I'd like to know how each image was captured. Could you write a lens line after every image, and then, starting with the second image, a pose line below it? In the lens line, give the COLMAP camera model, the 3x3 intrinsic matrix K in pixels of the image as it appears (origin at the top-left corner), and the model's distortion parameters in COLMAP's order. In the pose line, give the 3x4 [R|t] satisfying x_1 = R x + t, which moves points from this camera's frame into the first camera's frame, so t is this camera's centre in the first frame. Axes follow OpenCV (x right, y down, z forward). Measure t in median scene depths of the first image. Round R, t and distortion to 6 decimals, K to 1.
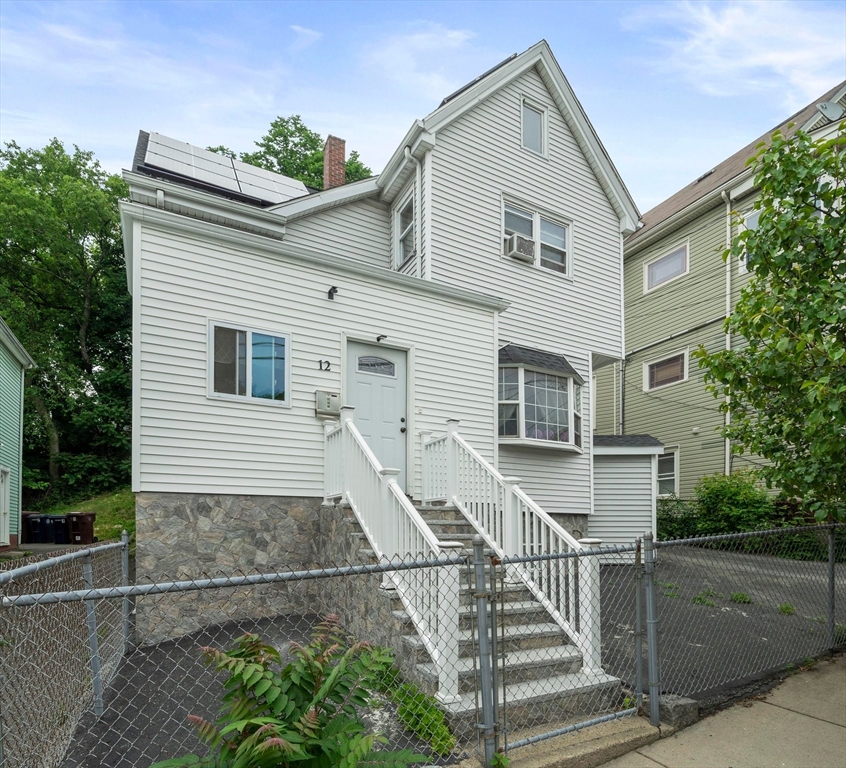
lens RADIAL K [[464.8, 0, 420.5], [0, 464.8, 415.3], [0, 0, 1]] dist [-0.000671, 0.000970]
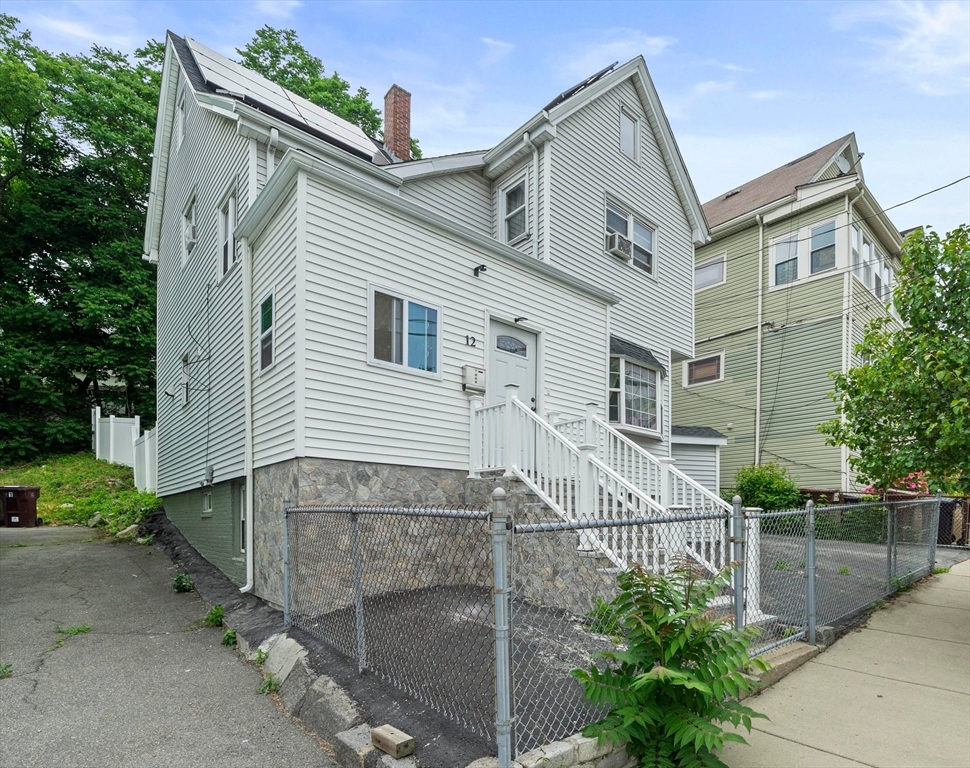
lens RADIAL K [[536.6, 0, 485.0], [0, 536.6, 384.0], [0, 0, 1]] dist [0.001285, -0.001120]
pose [[0.964331, 0.076759, 0.253324, -0.394975], [-0.071894, 0.997007, -0.028421, 0.014592], [-0.254747, 0.009195, 0.966964, -0.118689]]
